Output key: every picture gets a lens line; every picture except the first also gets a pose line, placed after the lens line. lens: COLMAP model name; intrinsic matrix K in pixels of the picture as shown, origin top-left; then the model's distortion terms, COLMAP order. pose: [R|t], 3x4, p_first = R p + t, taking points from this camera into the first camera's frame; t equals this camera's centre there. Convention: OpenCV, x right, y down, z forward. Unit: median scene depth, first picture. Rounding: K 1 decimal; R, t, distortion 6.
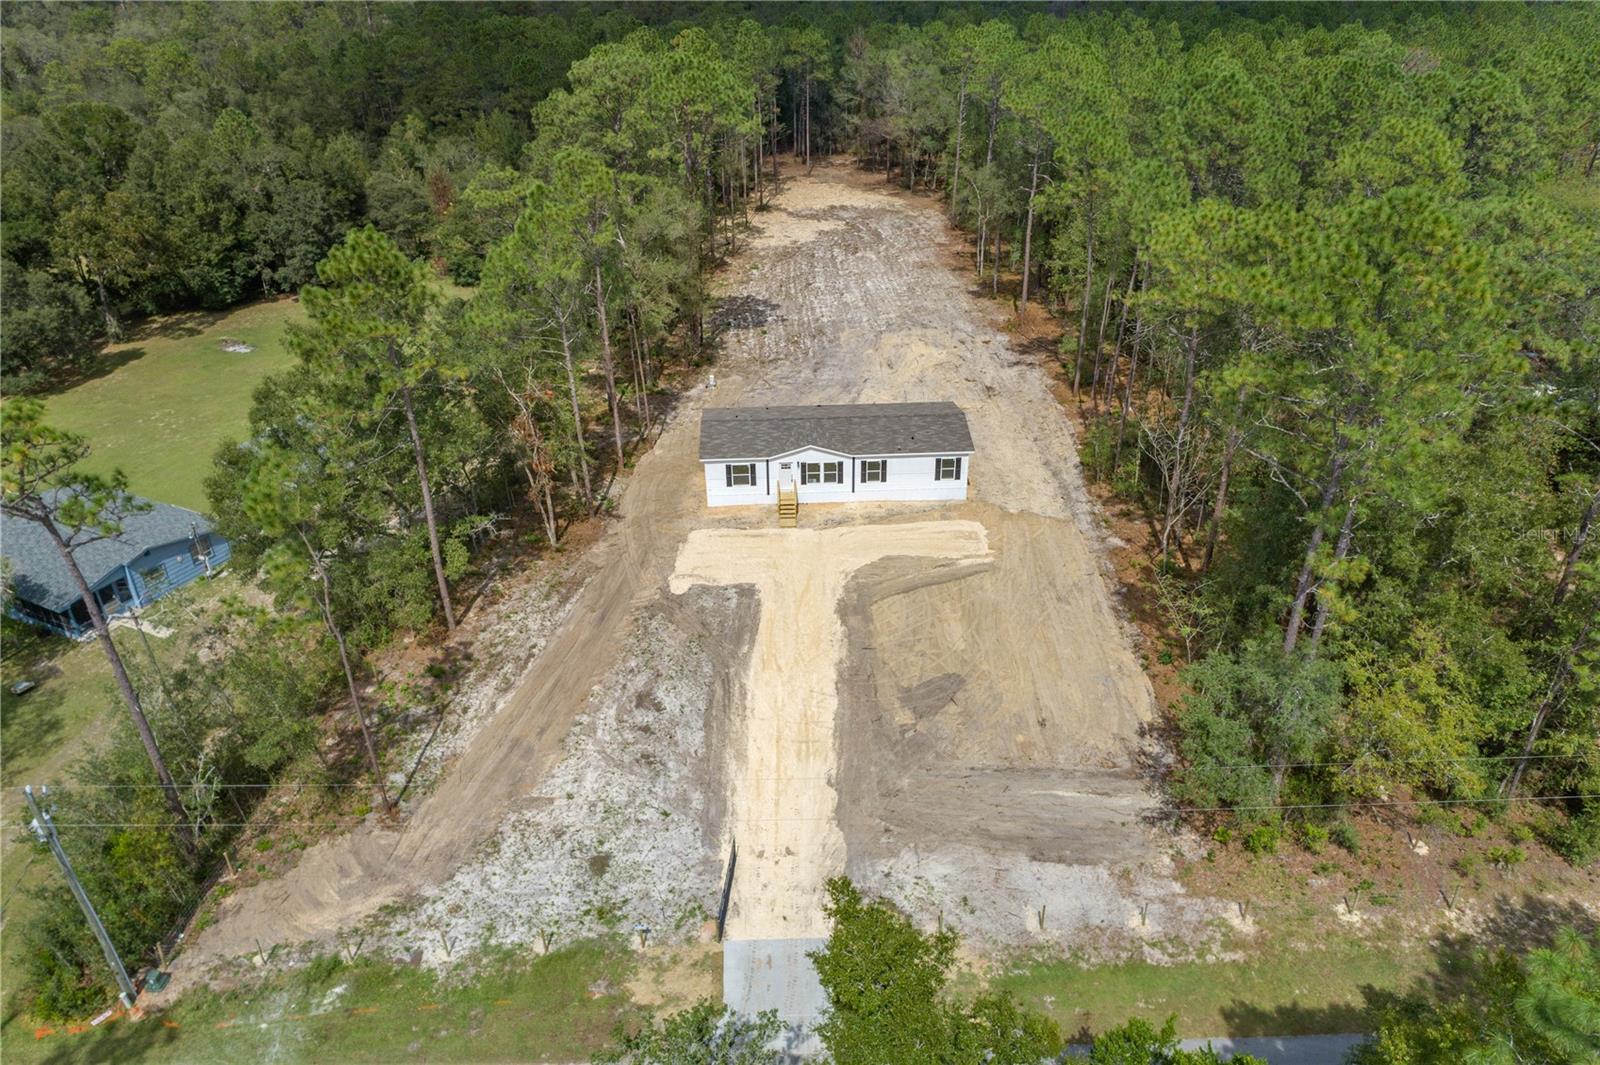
lens RADIAL K [[1084.9, 0, 804.3], [0, 1084.9, 533.0], [0, 0, 1]] dist [-0.003973, 0.018245]
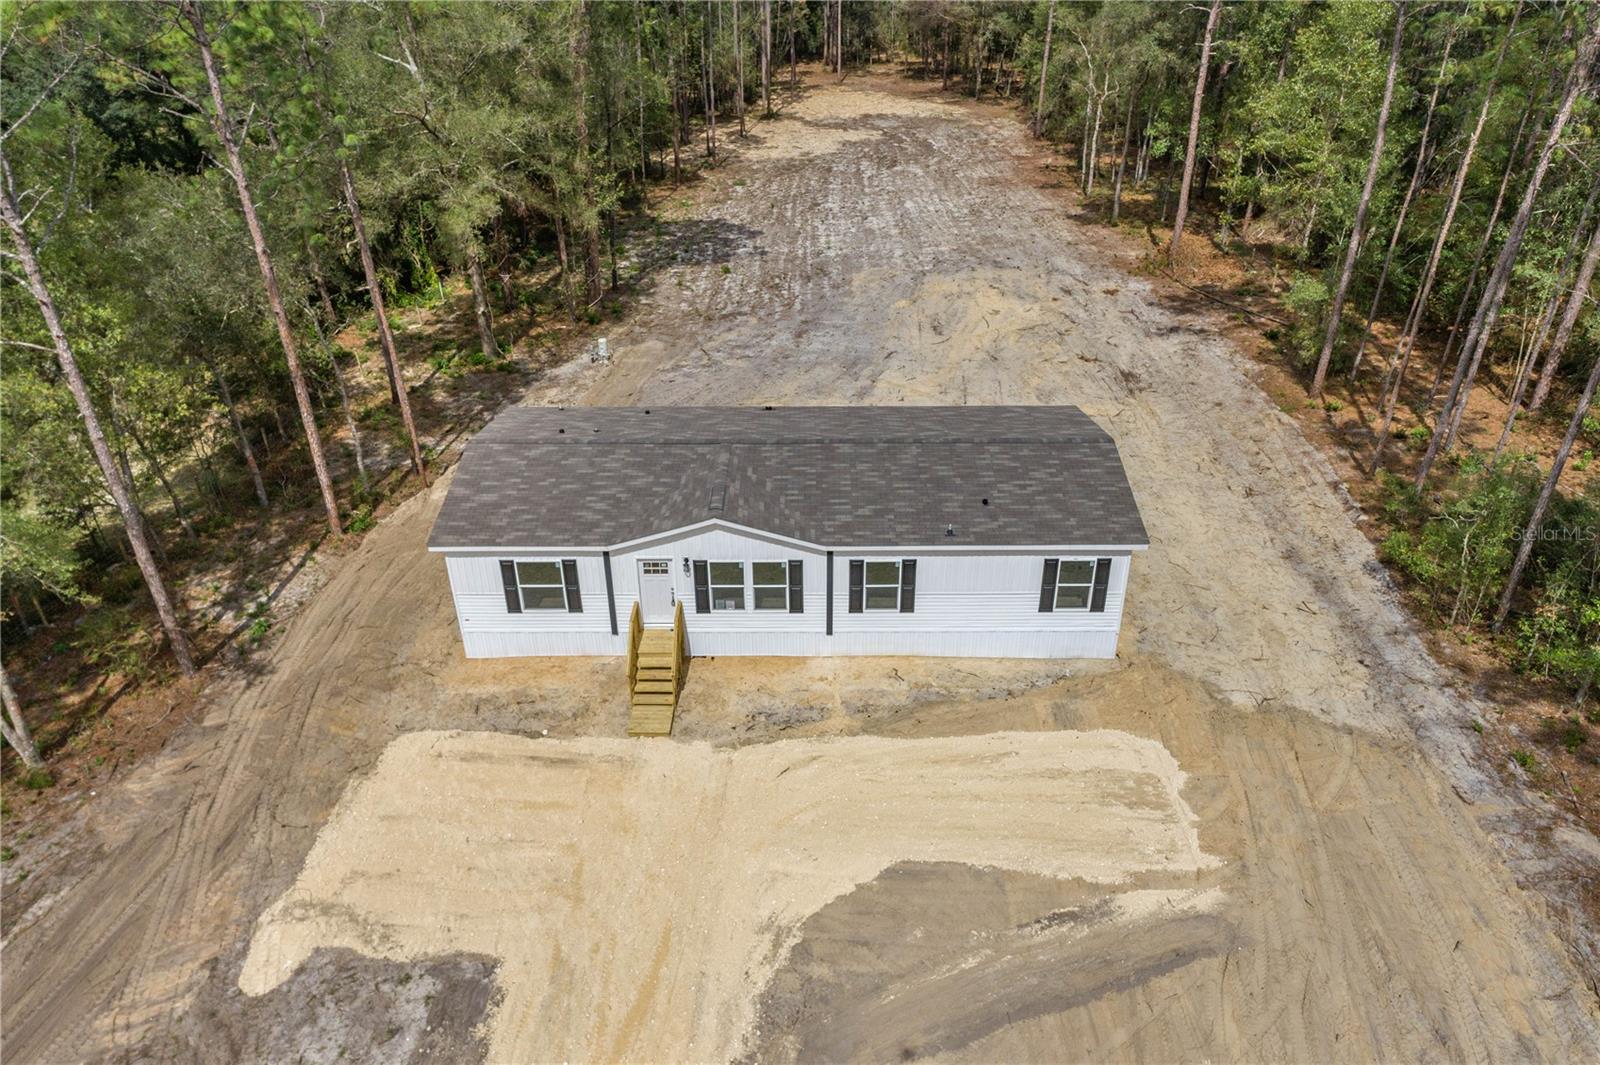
lens RADIAL K [[1084.9, 0, 804.3], [0, 1084.9, 533.0], [0, 0, 1]] dist [-0.003973, 0.018245]
pose [[0.998695, 0.030518, -0.040938, 0.051259], [-0.029652, 0.999327, 0.021611, -0.083199], [0.041570, -0.020369, 0.998928, 0.607986]]
